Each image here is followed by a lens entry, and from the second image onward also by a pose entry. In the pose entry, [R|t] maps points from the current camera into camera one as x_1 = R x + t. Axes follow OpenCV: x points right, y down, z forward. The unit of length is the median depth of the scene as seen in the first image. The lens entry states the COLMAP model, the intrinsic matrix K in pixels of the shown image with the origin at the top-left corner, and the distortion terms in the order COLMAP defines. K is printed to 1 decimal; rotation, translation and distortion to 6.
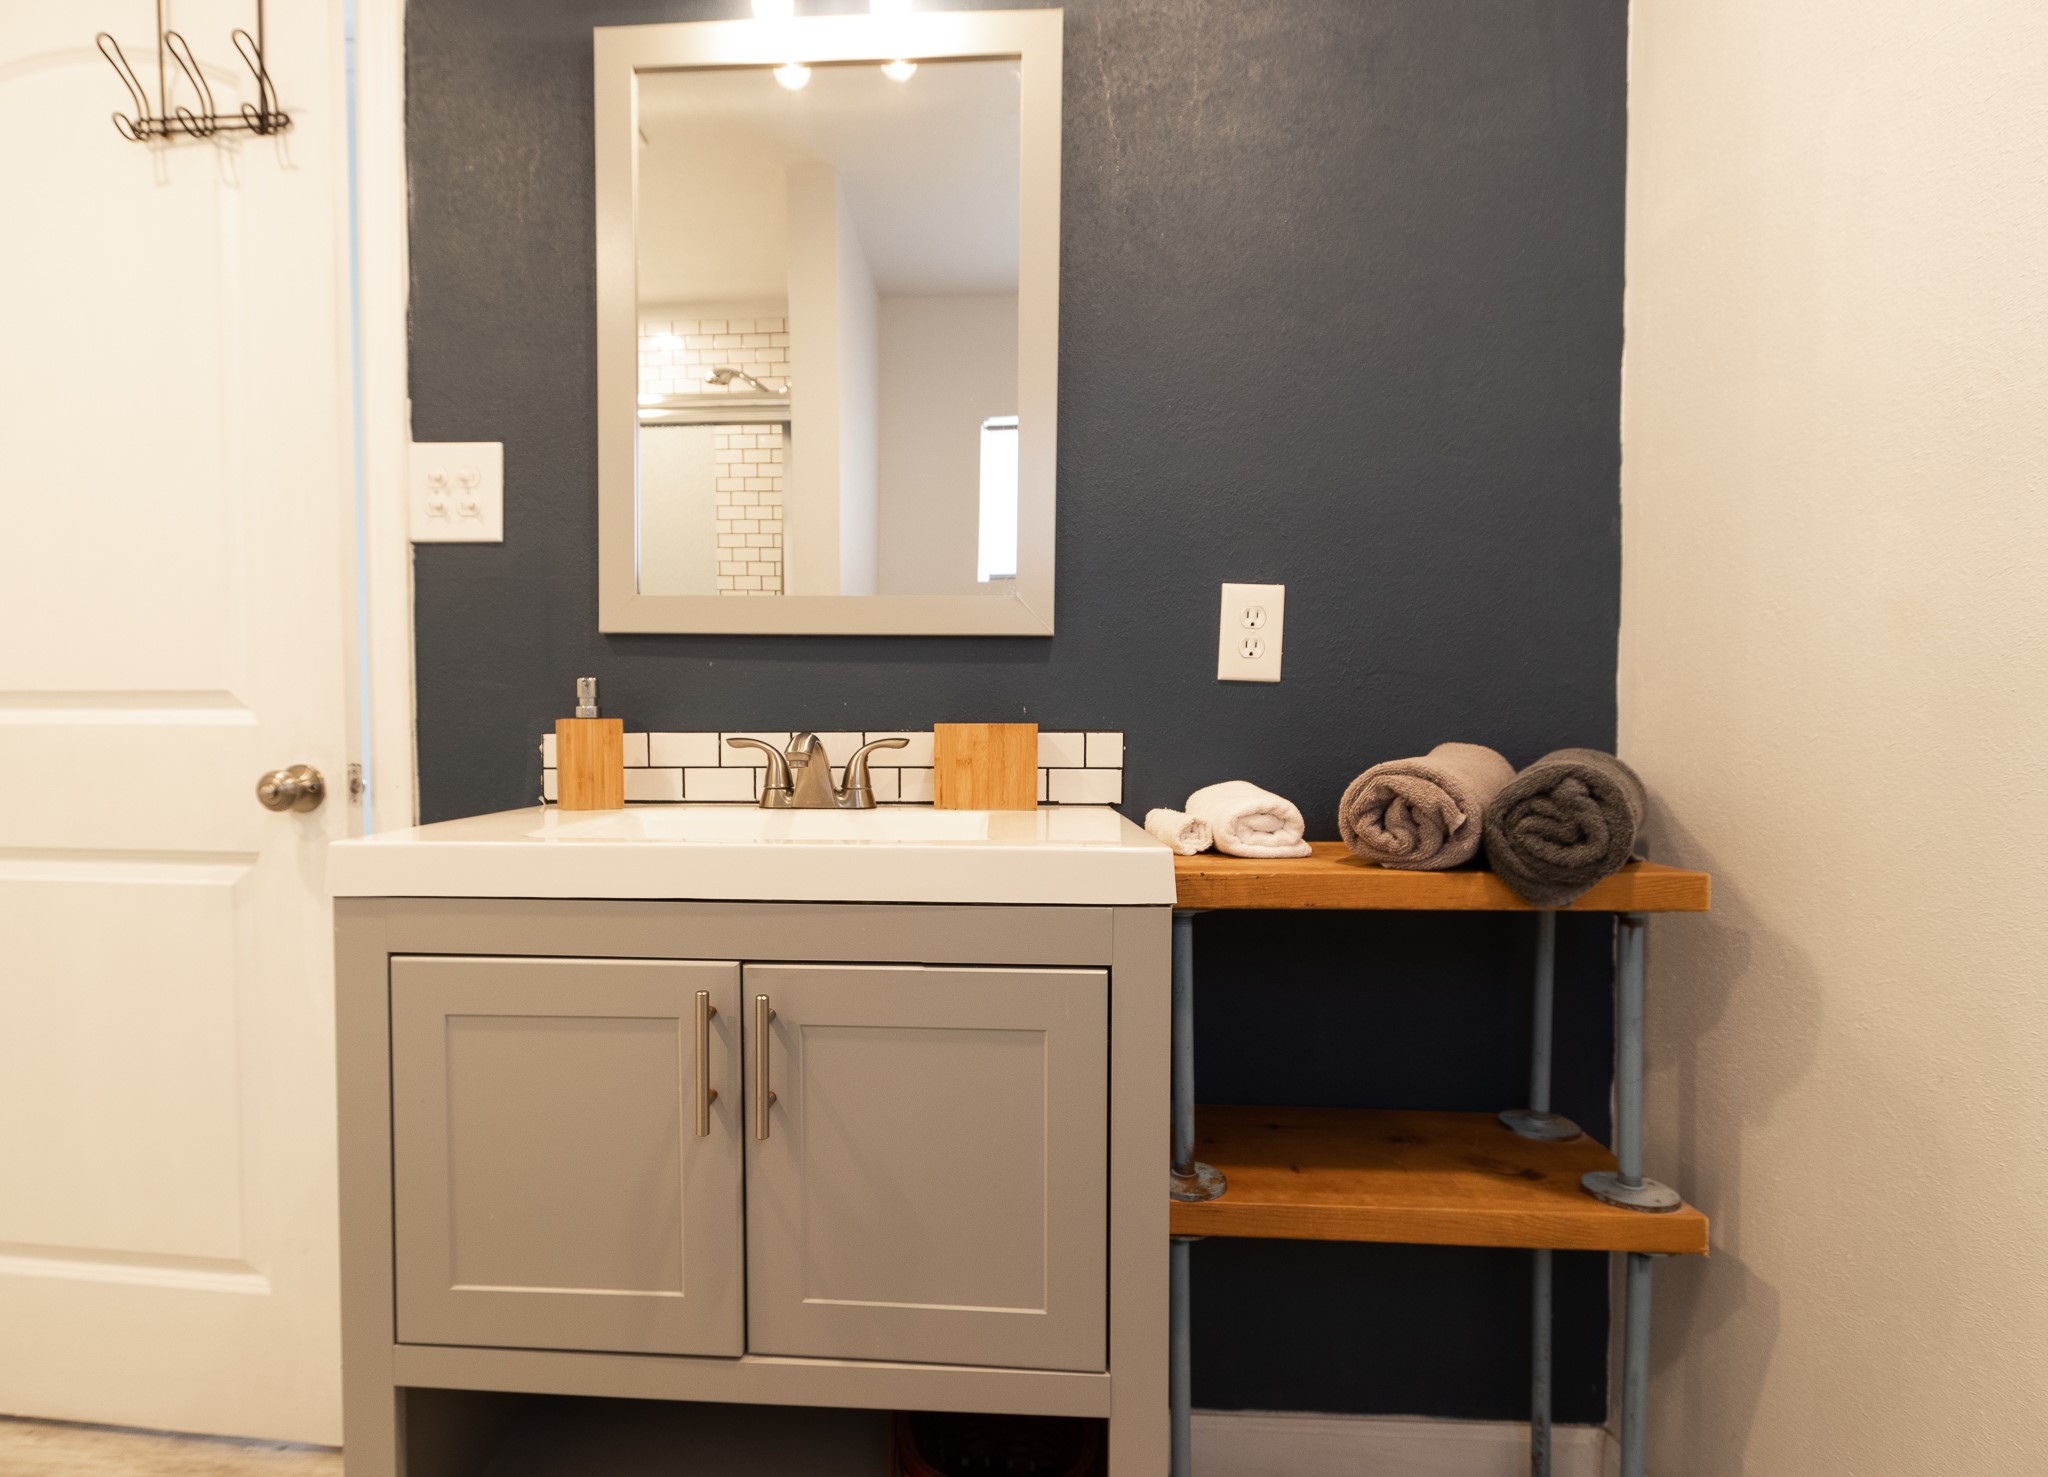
lens RADIAL K [[1093.7, 0, 962.6], [0, 1093.7, 767.3], [0, 0, 1]] dist [0.003015, 0.000704]
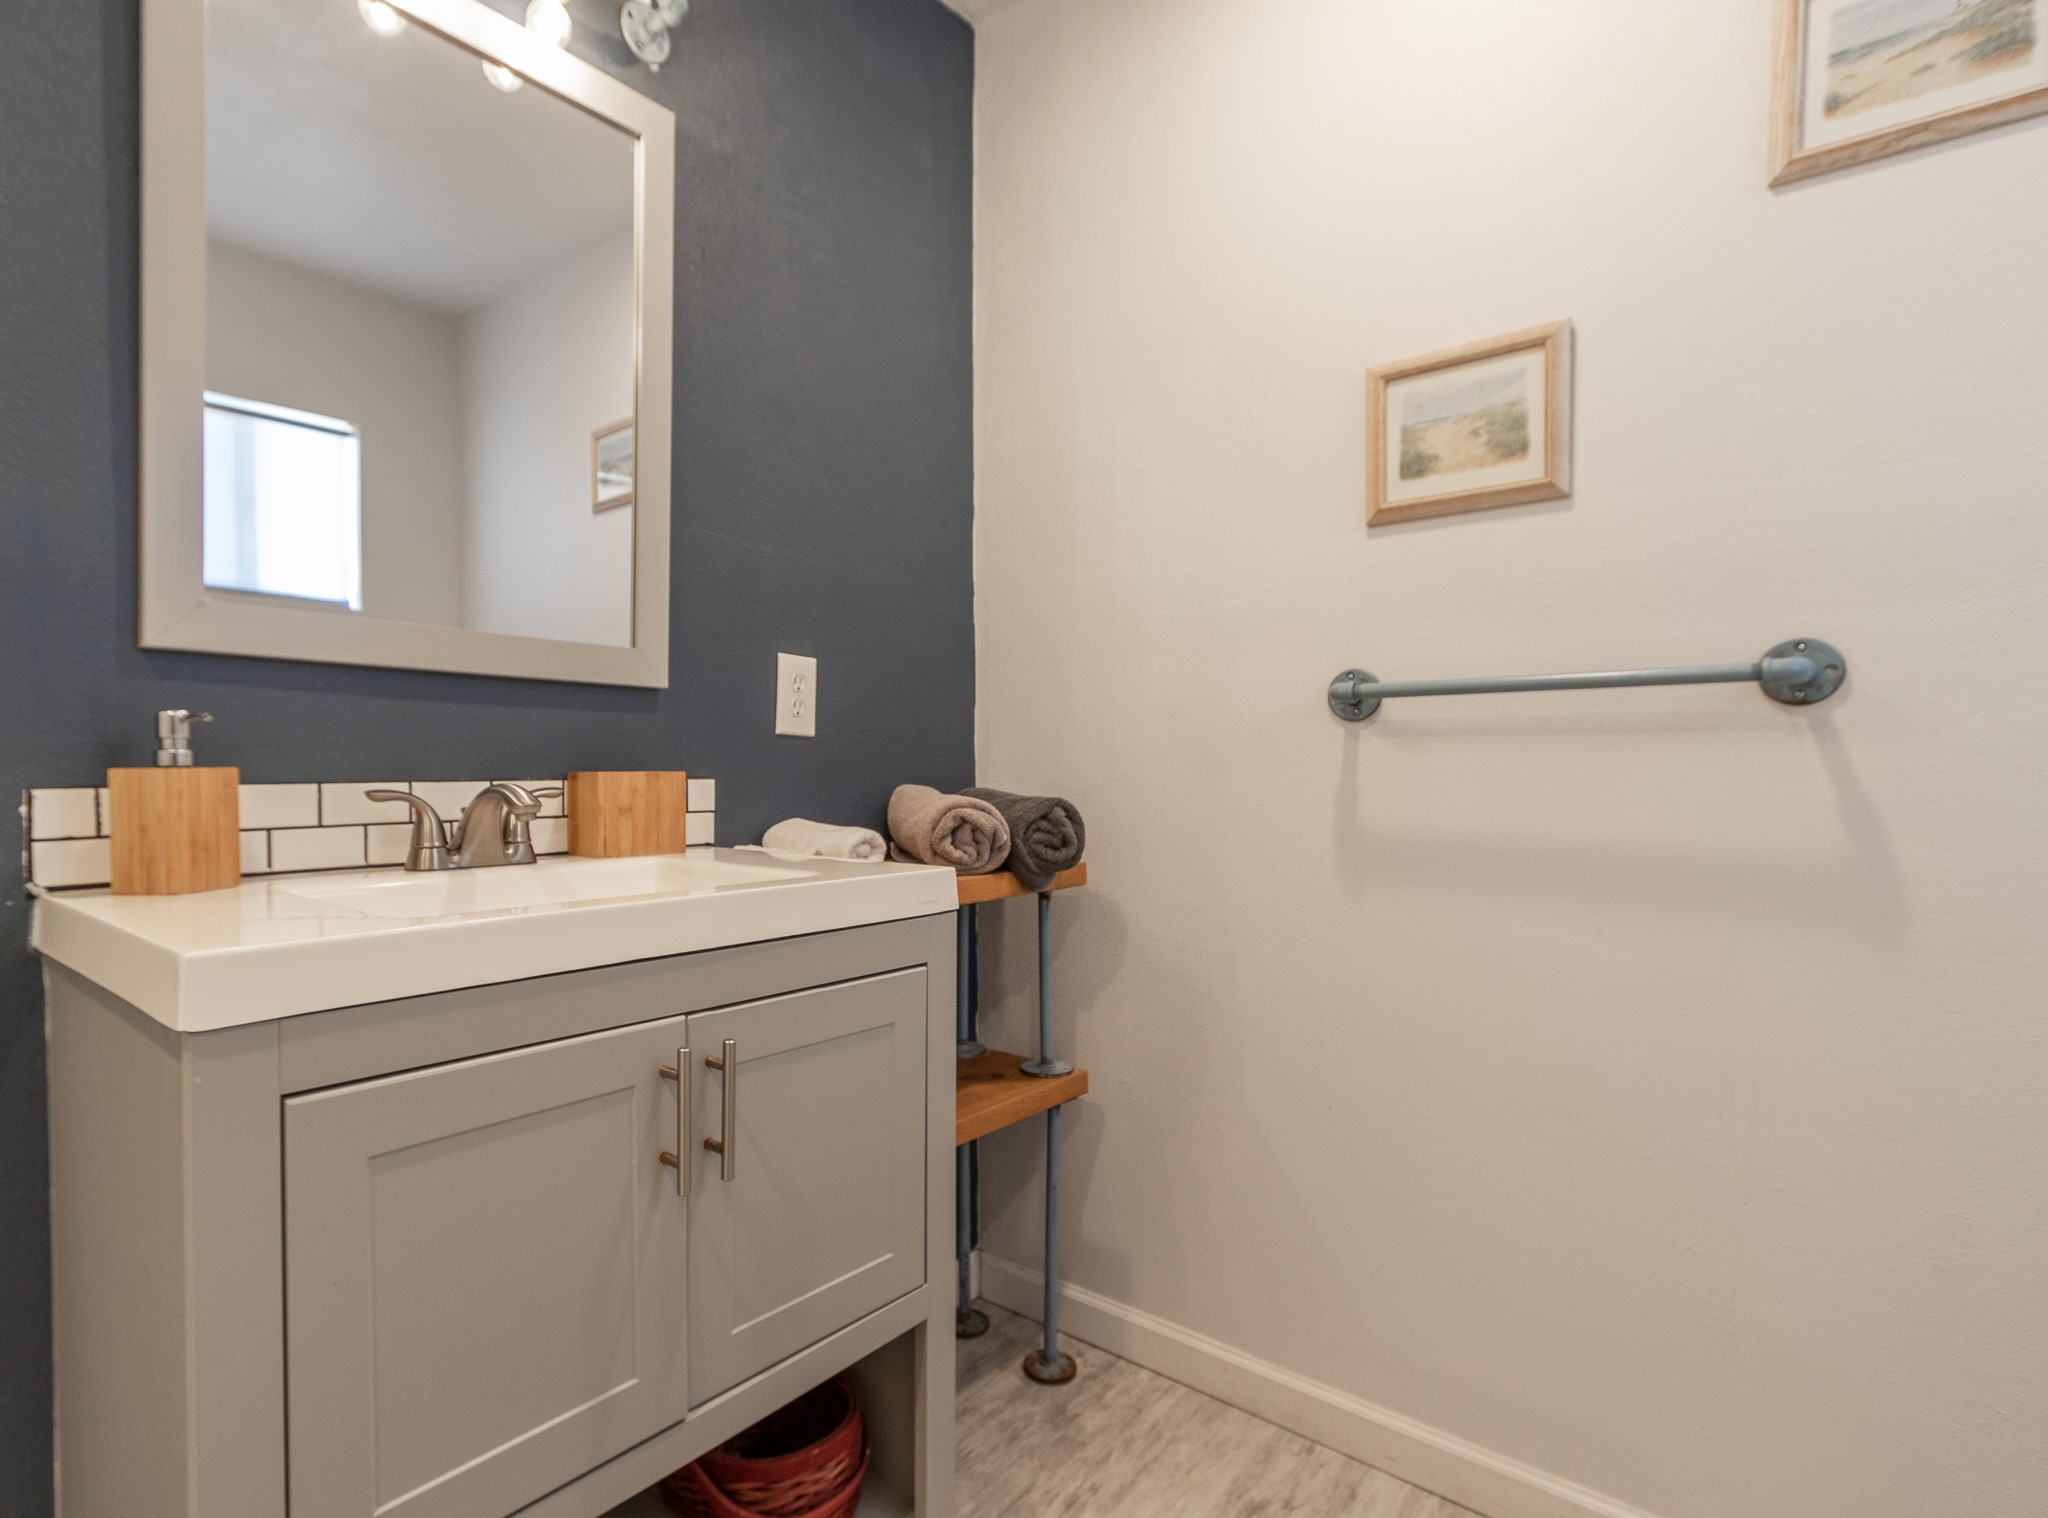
lens RADIAL K [[1034.5, 0, 1034.5], [0, 1034.5, 784.2], [0, 0, 1]] dist [-0.000545, 0.002597]
pose [[0.577865, -0.013163, 0.816026, -0.564672], [0.028008, 0.999601, -0.003709, -0.014409], [-0.815652, 0.024998, 0.578003, 0.137852]]
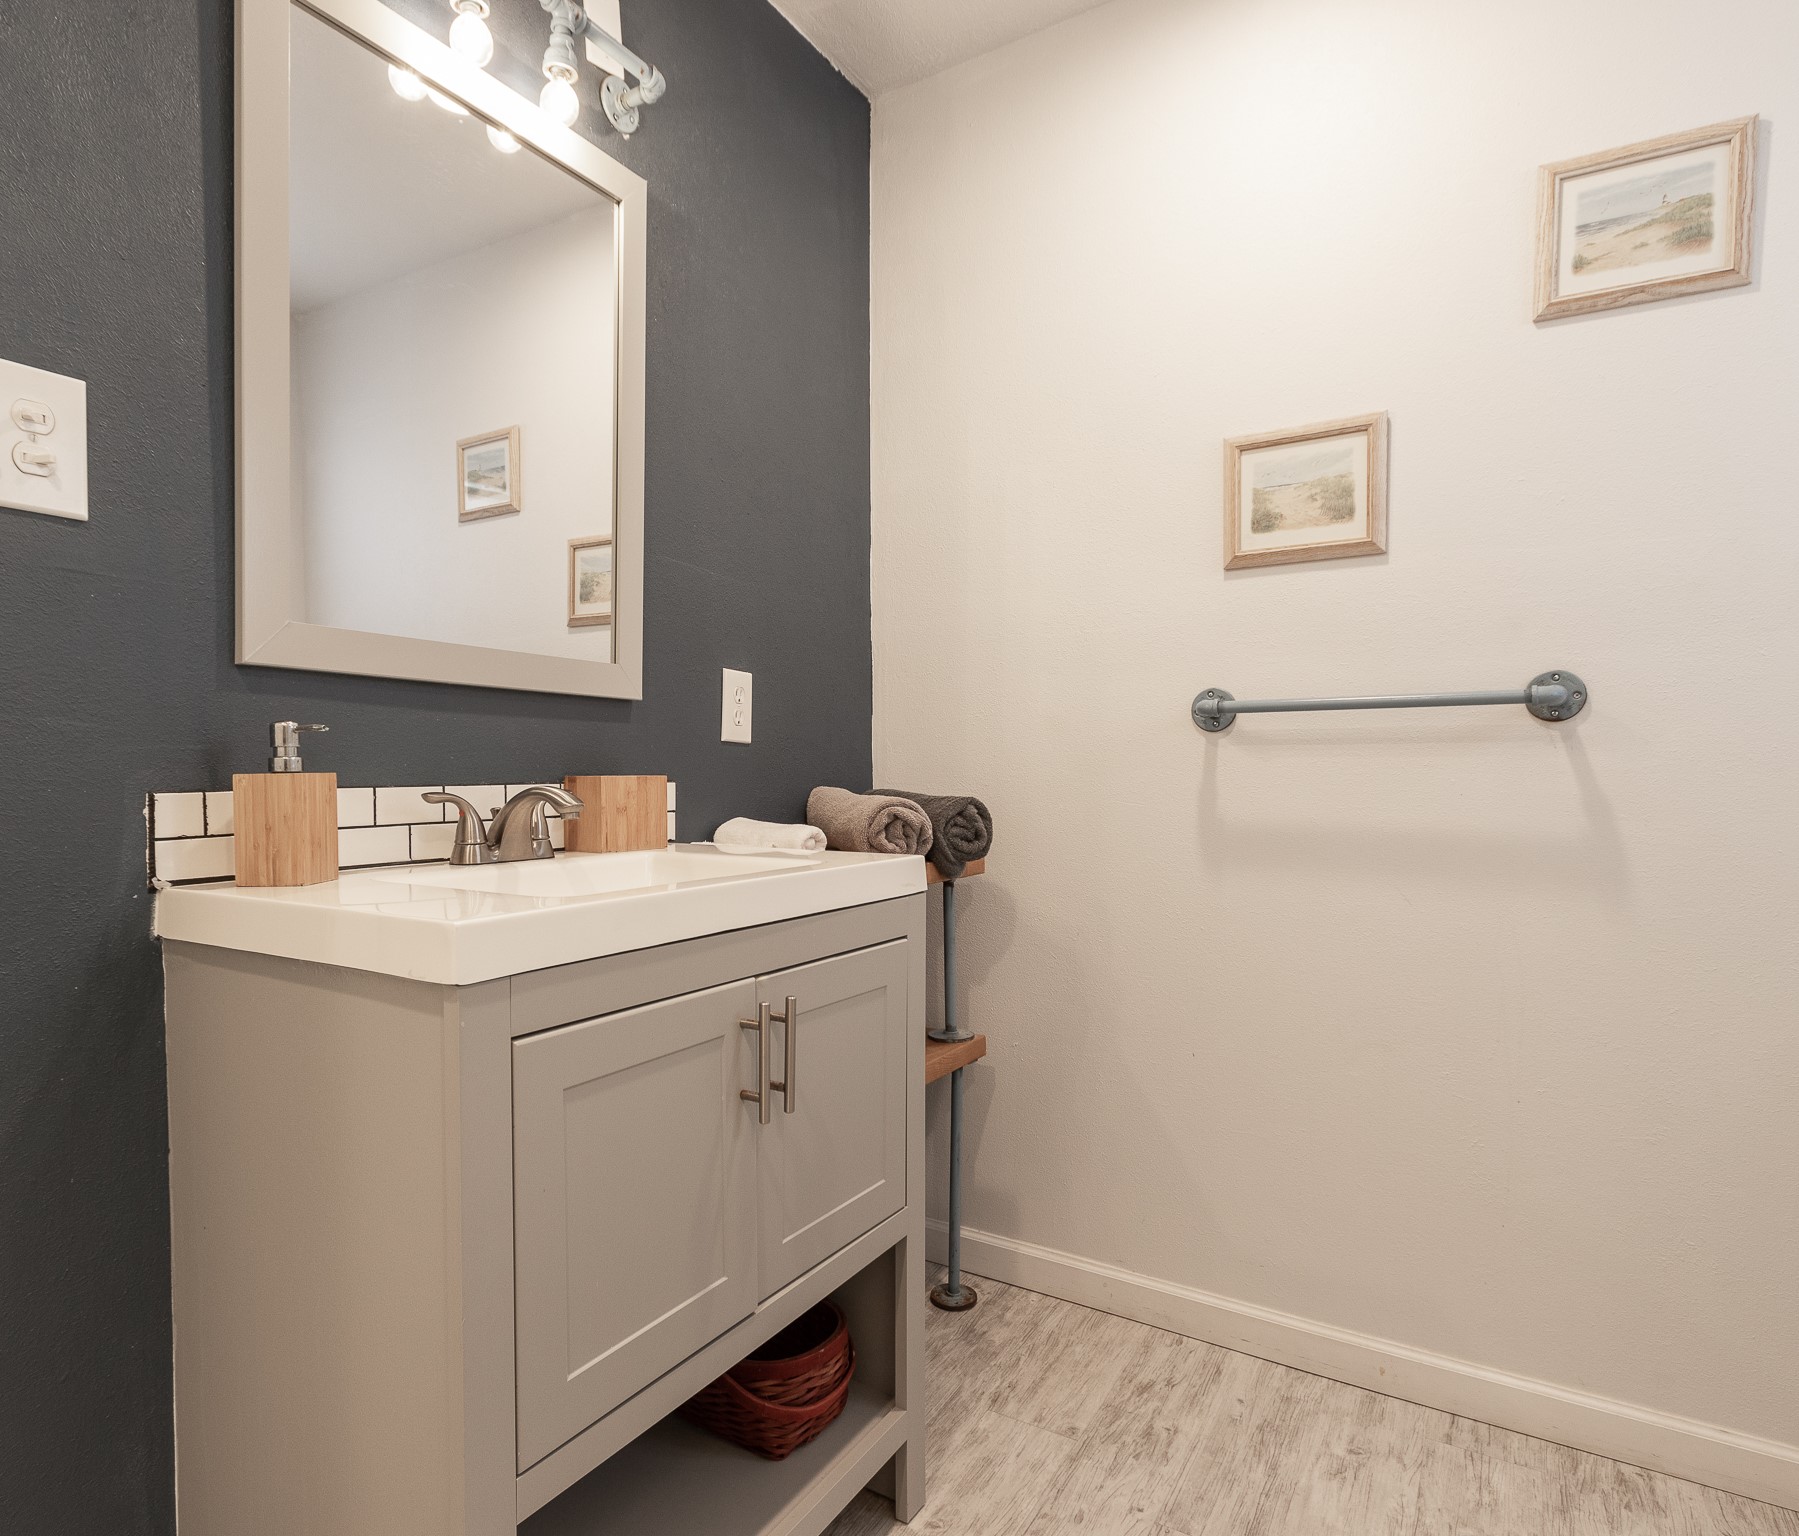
lens RADIAL K [[1005.7, 0, 993.0], [0, 1005.7, 794.9], [0, 0, 1]] dist [0.008191, -0.001989]
pose [[0.432140, -0.022721, 0.901520, -0.778163], [0.033795, 0.999388, 0.008988, -0.016631], [-0.901173, 0.026583, 0.432643, 0.202442]]
